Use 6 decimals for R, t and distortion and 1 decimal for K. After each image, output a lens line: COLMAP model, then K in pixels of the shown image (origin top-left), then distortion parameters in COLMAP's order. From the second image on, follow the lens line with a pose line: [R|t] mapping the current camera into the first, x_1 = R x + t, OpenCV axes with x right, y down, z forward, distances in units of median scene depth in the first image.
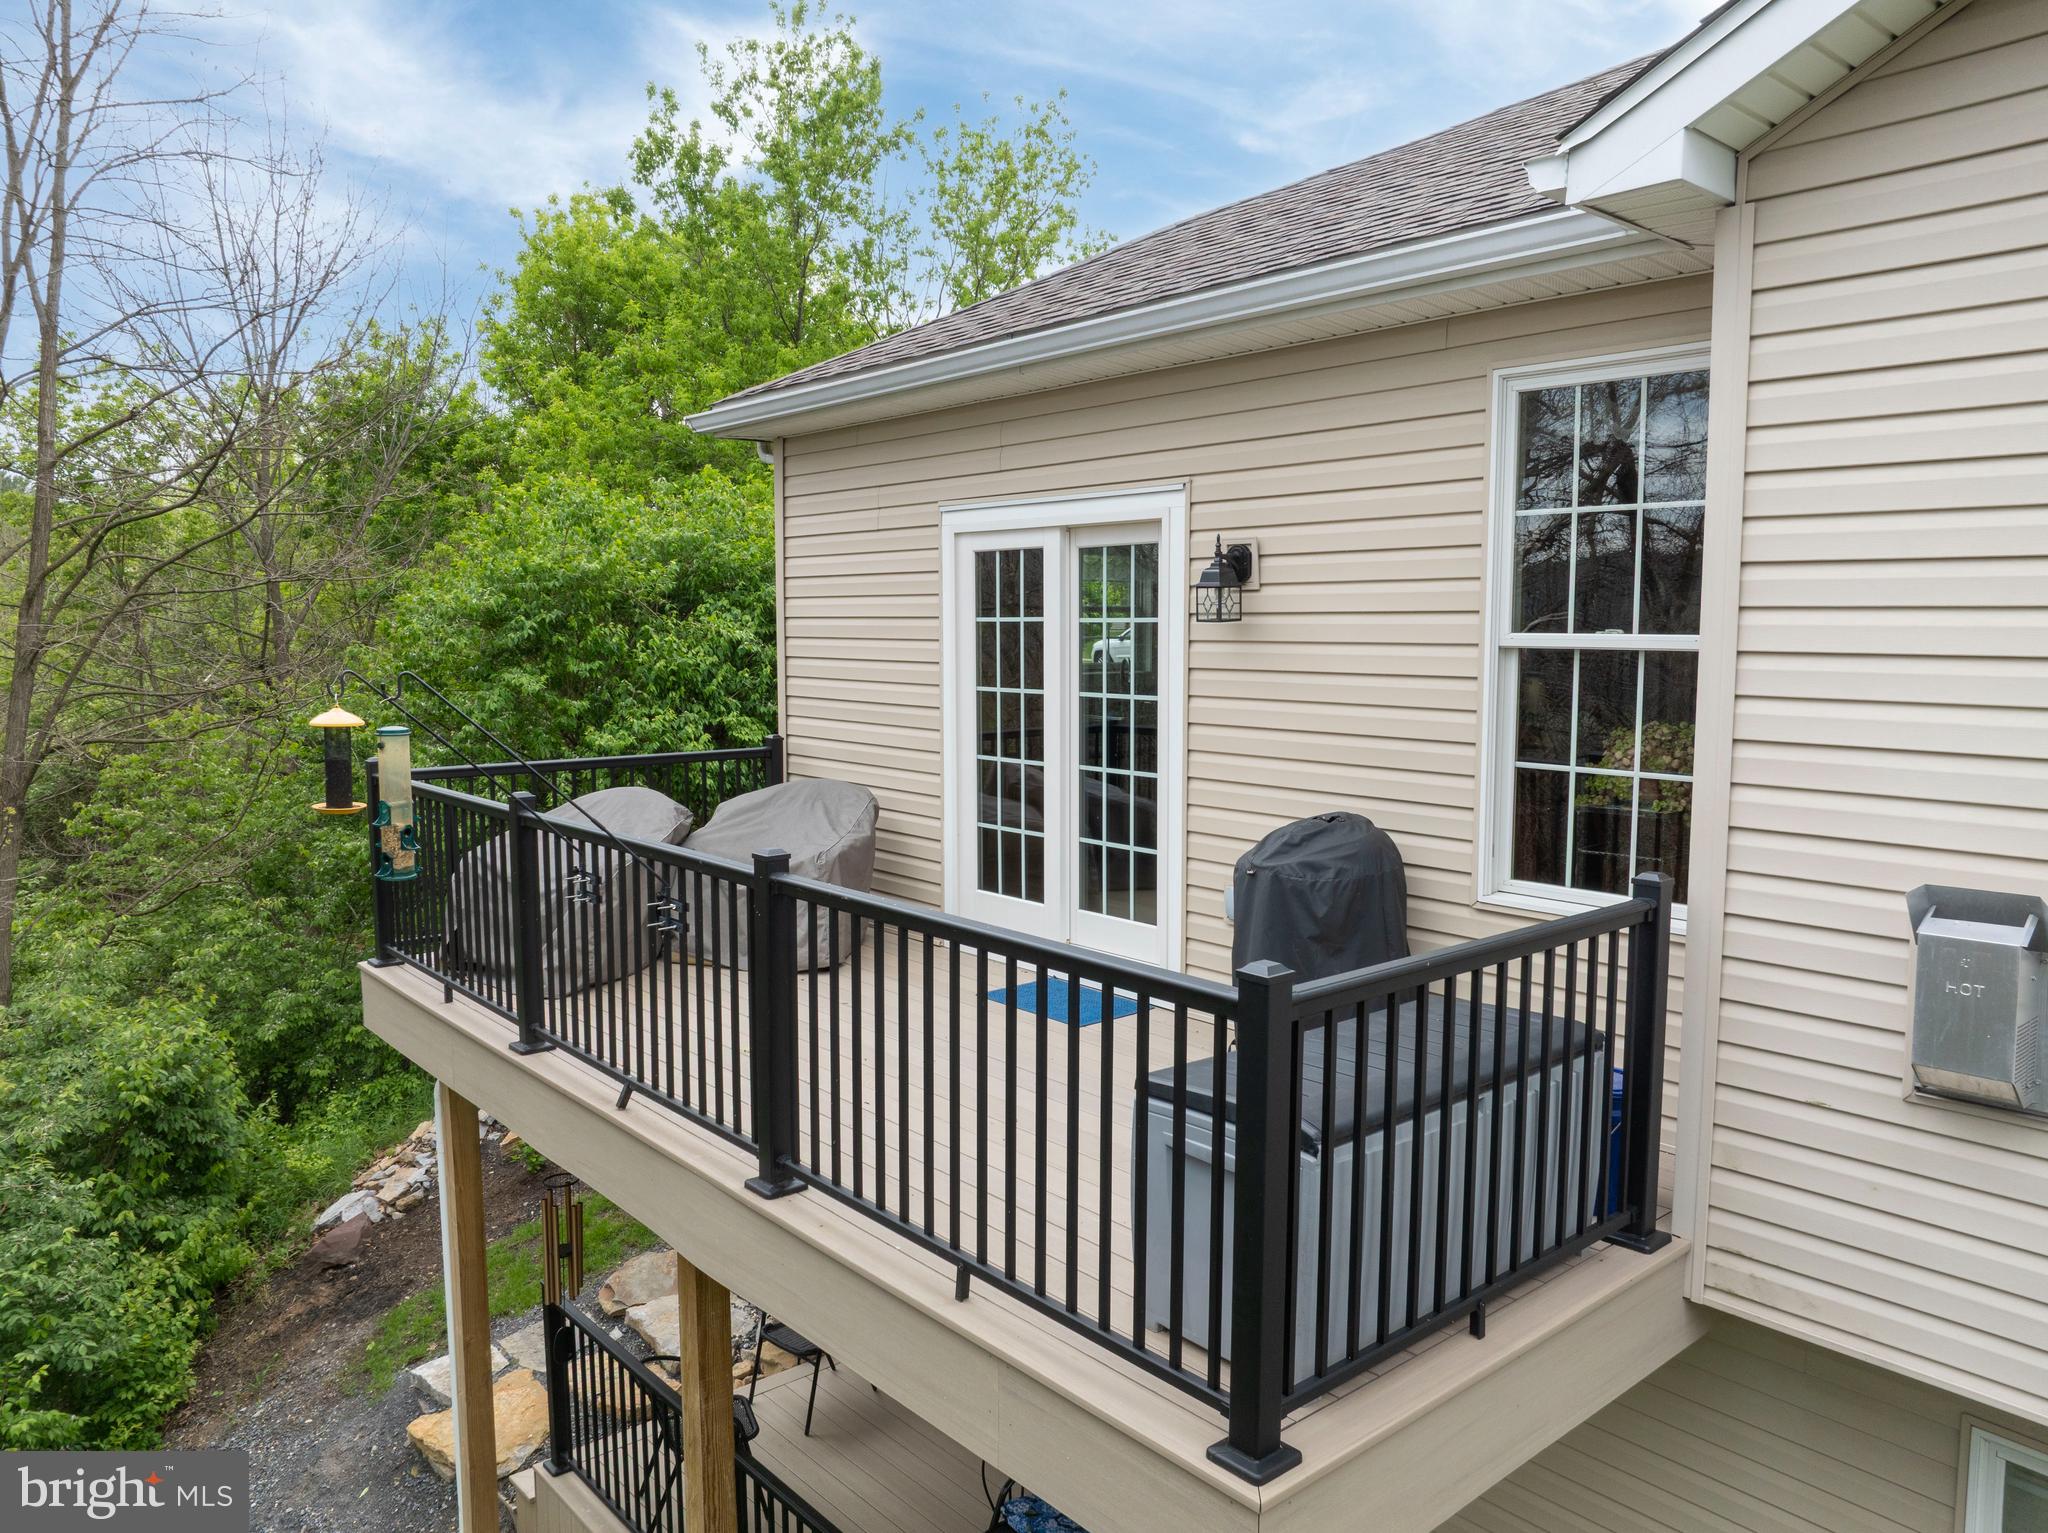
lens RADIAL K [[1442.0, 0, 1024.0], [0, 1442.0, 766.5], [0, 0, 1]] dist [-0.013246, -0.059216]
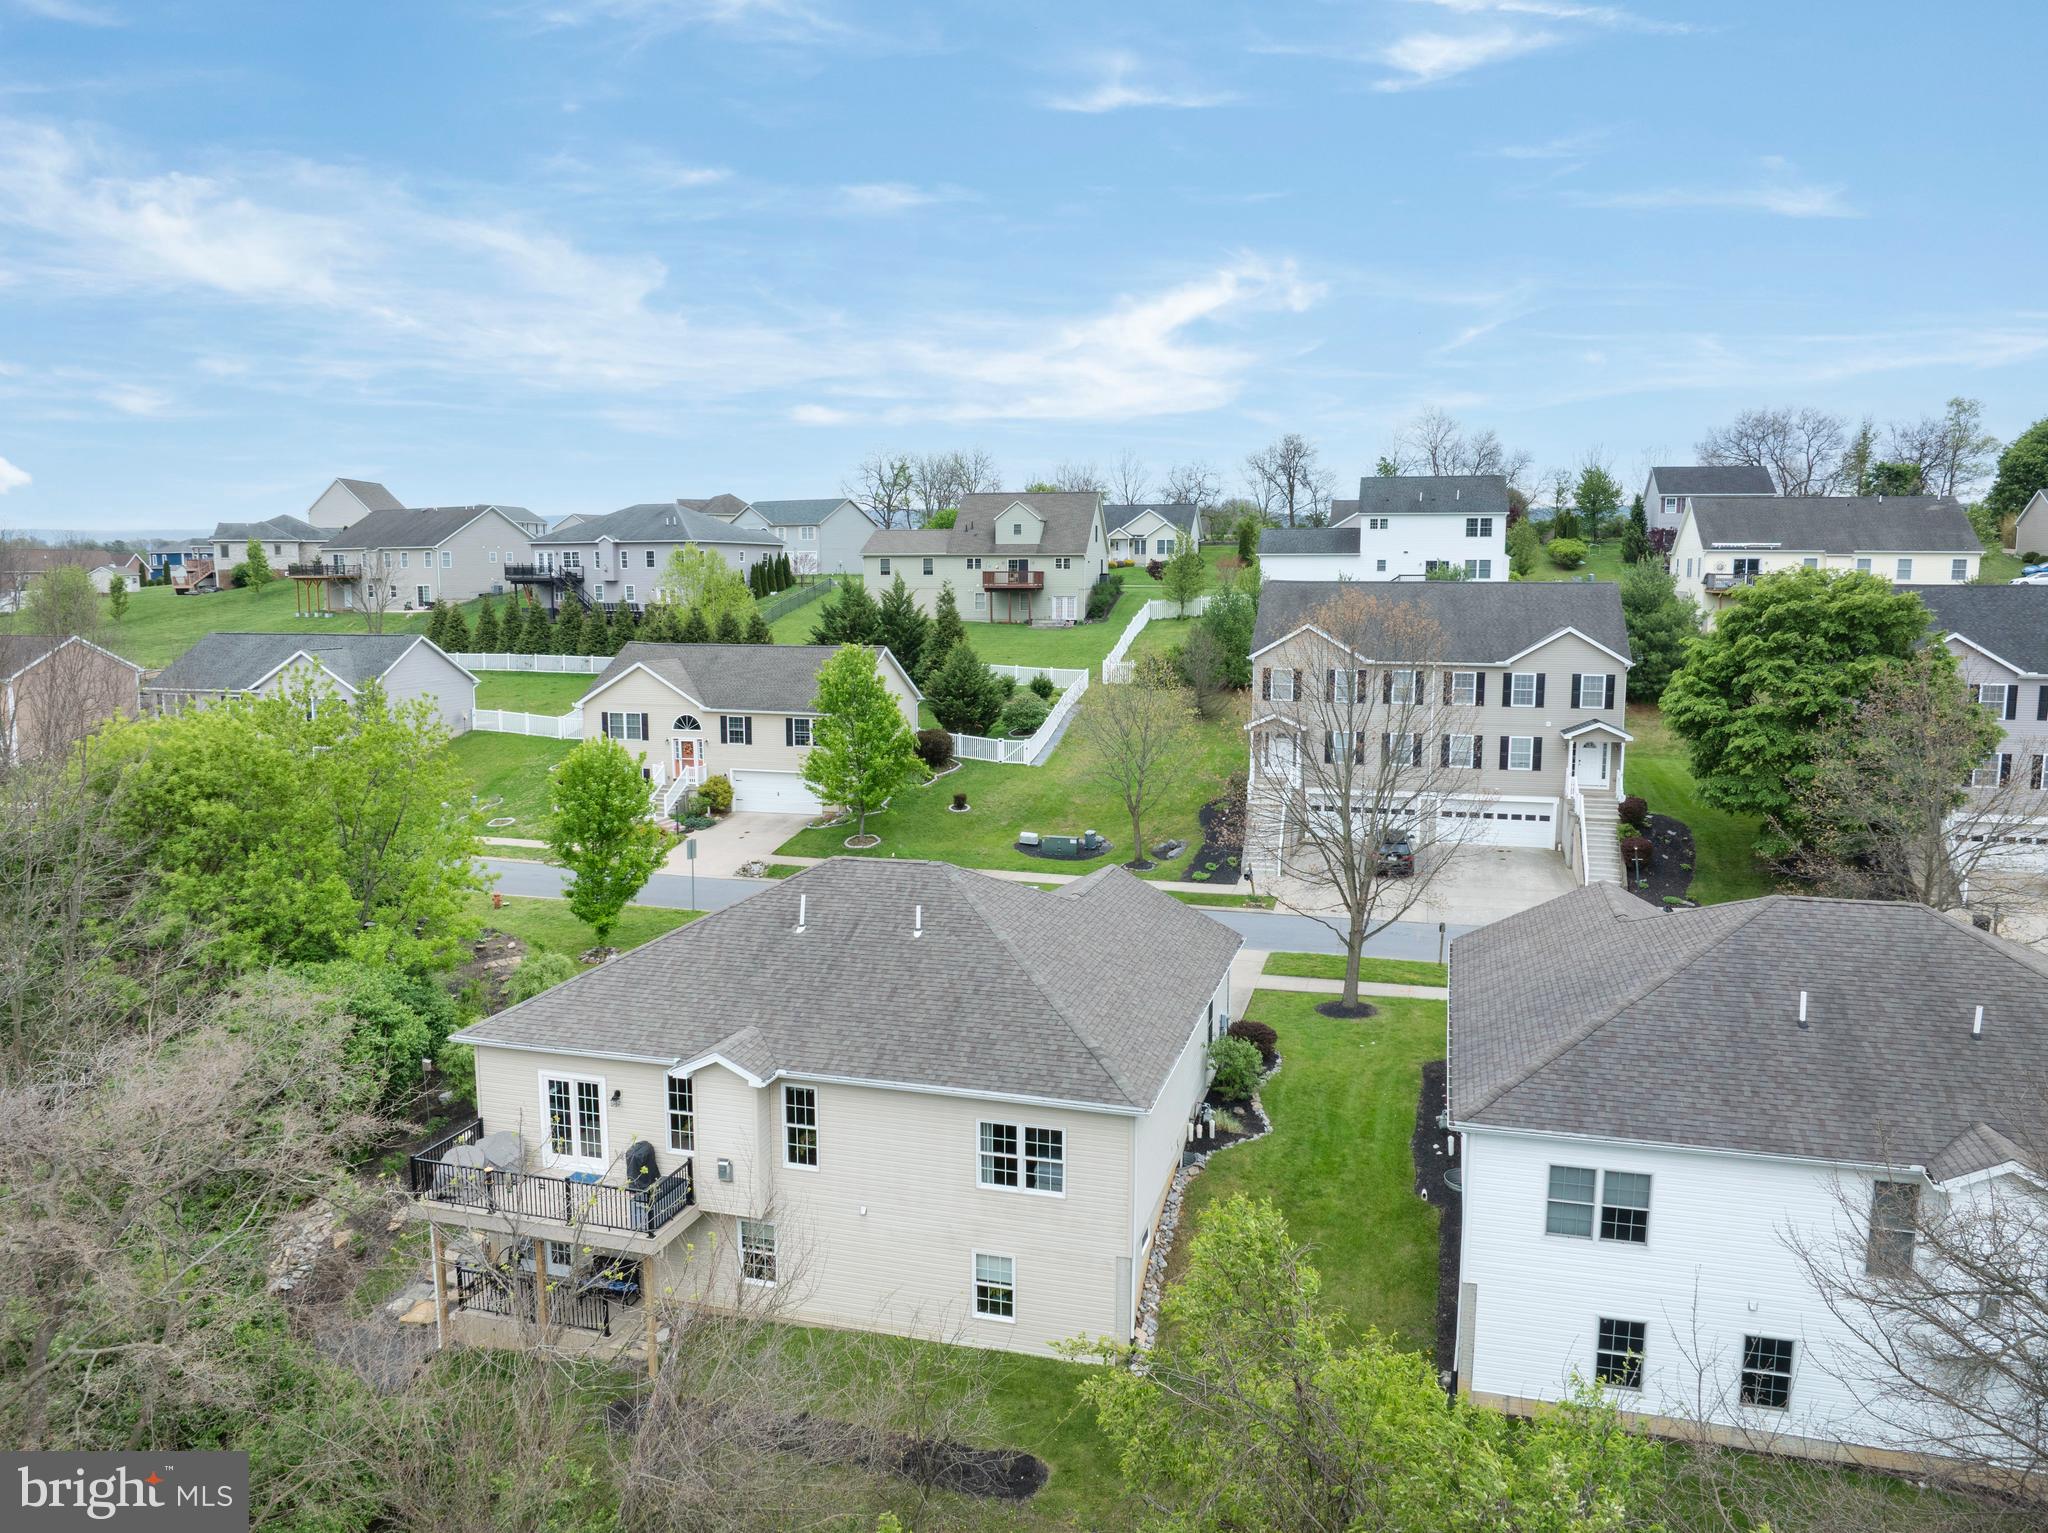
lens RADIAL K [[1442.0, 0, 1024.0], [0, 1442.0, 766.5], [0, 0, 1]] dist [-0.013246, -0.059216]
pose [[0.835346, -0.074844, 0.544605, -1.012905], [0.057103, 0.997143, 0.049447, -1.099804], [-0.546750, -0.010207, 0.837233, -3.080909]]
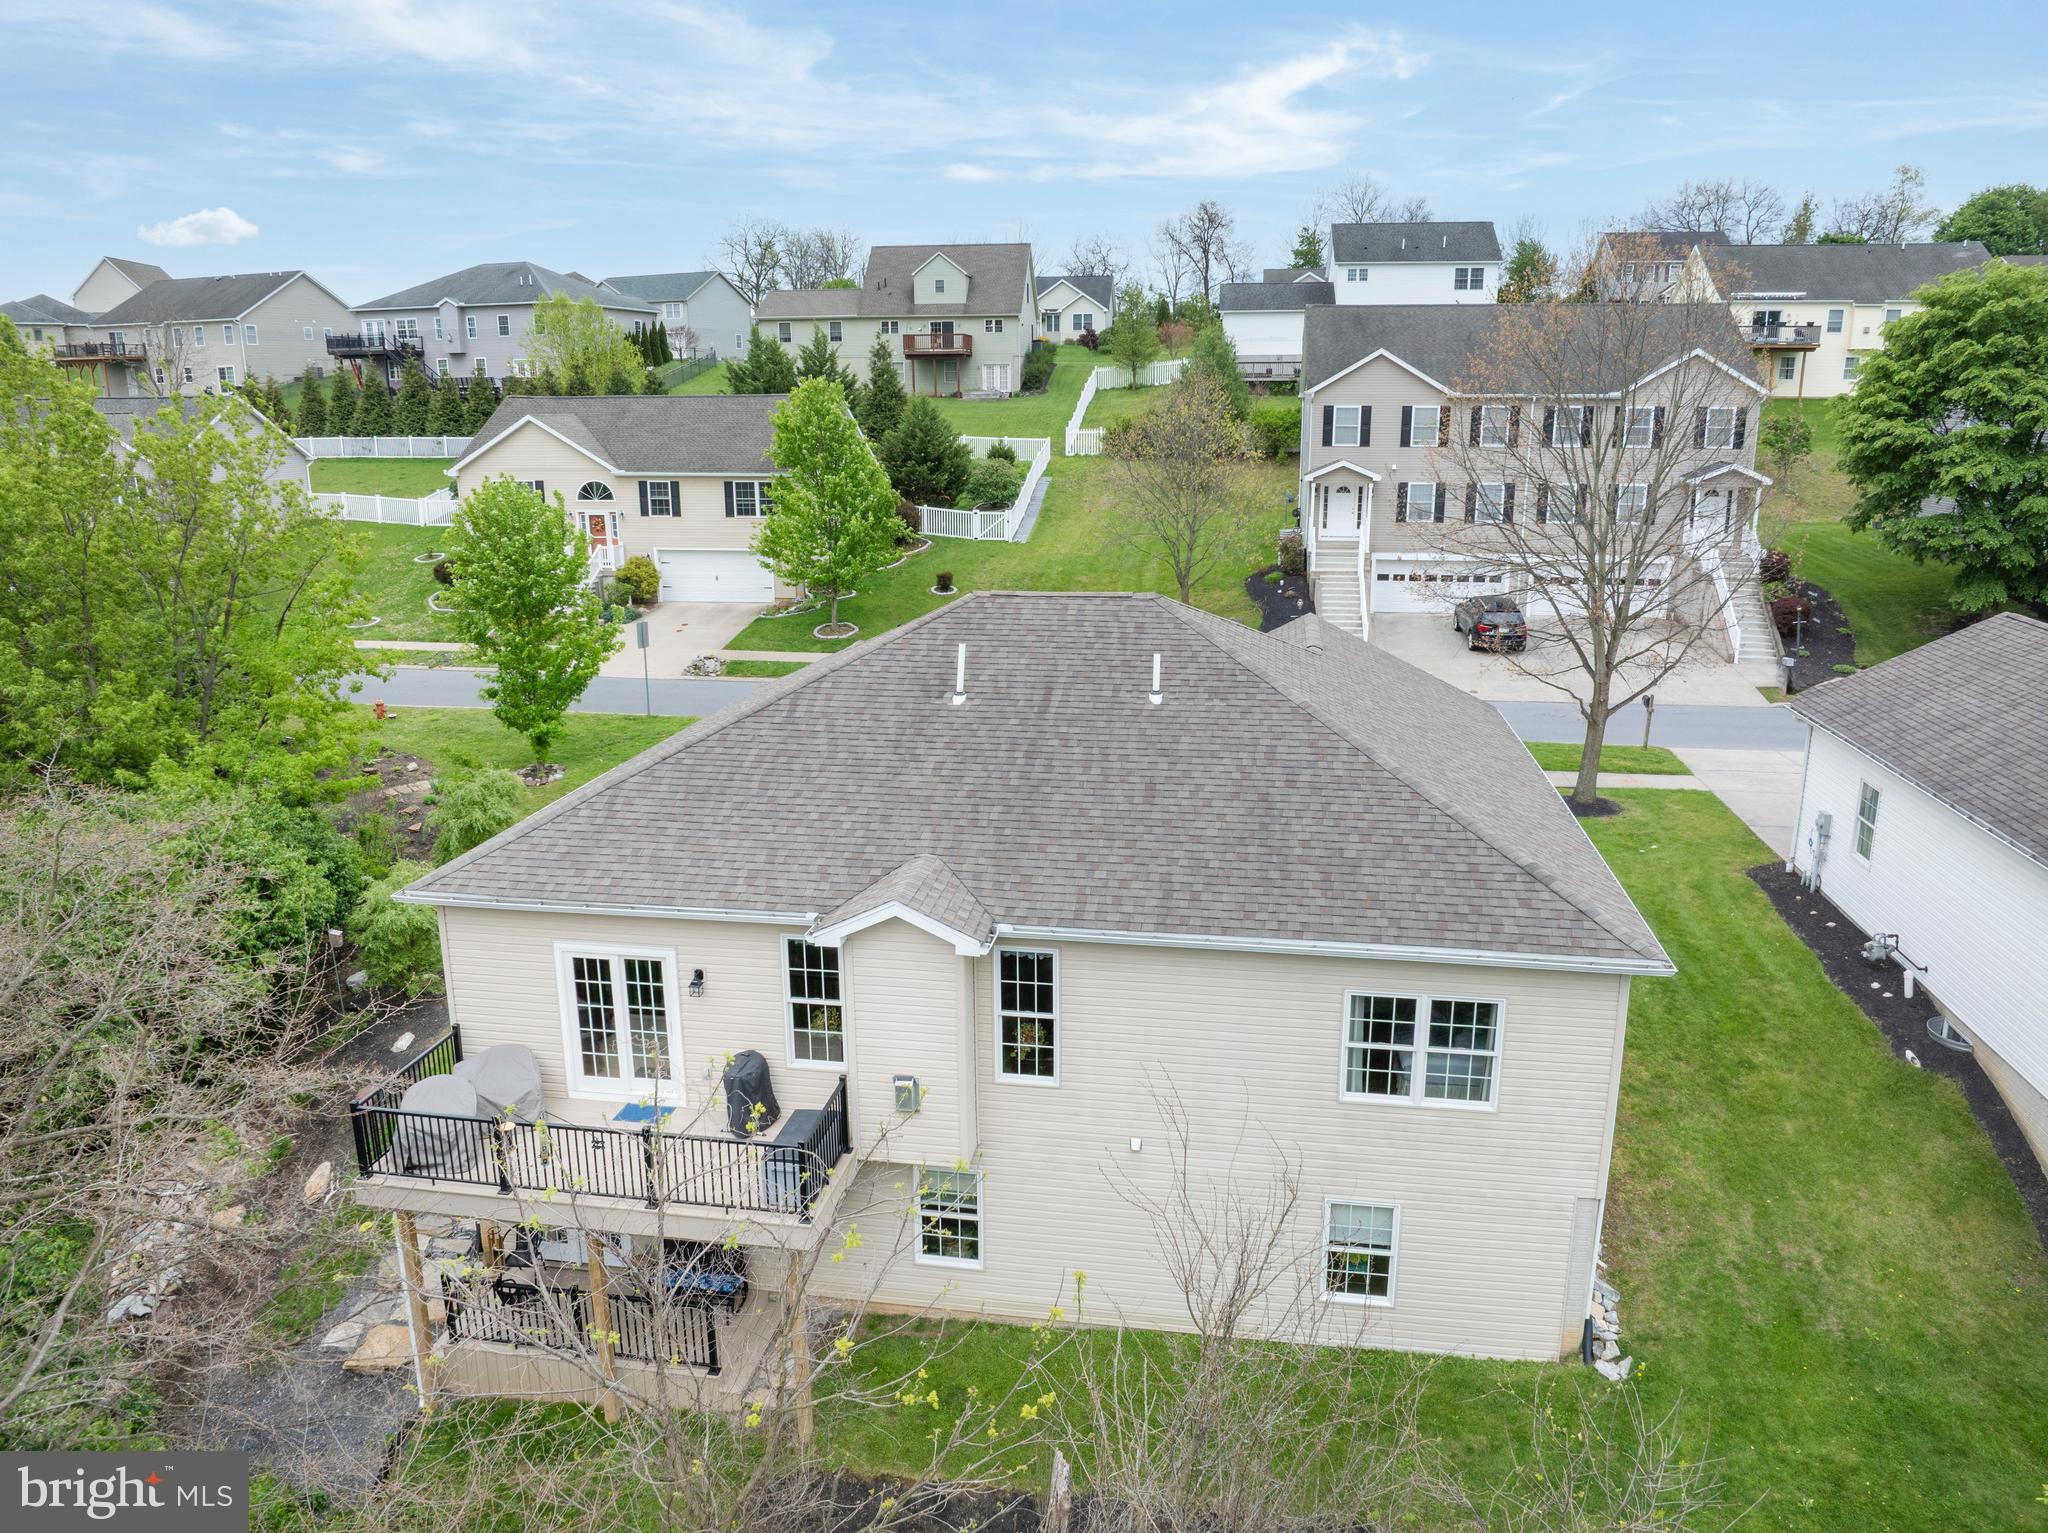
lens RADIAL K [[1441.2, 0, 1028.1], [0, 1441.2, 772.4], [0, 0, 1]] dist [-0.034865, 0.001557]
pose [[0.767287, -0.168868, 0.618671, -0.853760], [0.071999, 0.981293, 0.178552, -0.789540], [-0.637249, -0.092457, 0.765091, -1.338810]]
